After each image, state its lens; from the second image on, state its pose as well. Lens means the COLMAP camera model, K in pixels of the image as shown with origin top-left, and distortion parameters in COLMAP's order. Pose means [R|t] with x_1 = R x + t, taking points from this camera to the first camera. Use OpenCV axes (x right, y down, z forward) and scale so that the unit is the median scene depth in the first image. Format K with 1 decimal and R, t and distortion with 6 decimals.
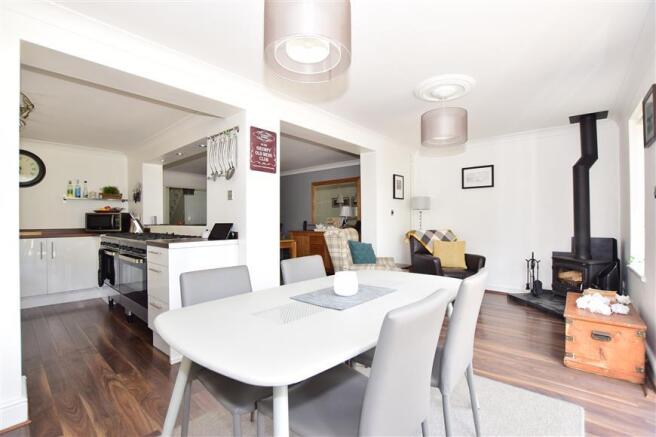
lens RADIAL K [[303.3, 0, 325.3], [0, 303.3, 217.6], [0, 0, 1]] dist [-0.001925, -0.000473]
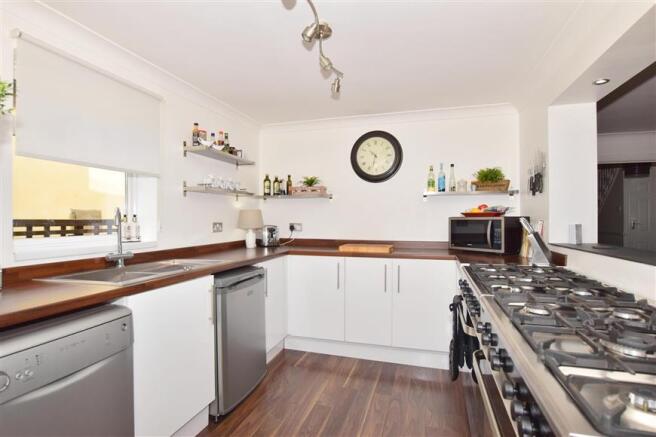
lens RADIAL K [[338.2, 0, 327.9], [0, 338.2, 216.1], [0, 0, 1]] dist [-0.006026, -0.000564]
pose [[0.429871, 0.002314, -0.902887, -0.292151], [0.007011, 0.999958, 0.005901, -0.022610], [0.902863, -0.008867, 0.429837, 0.491529]]
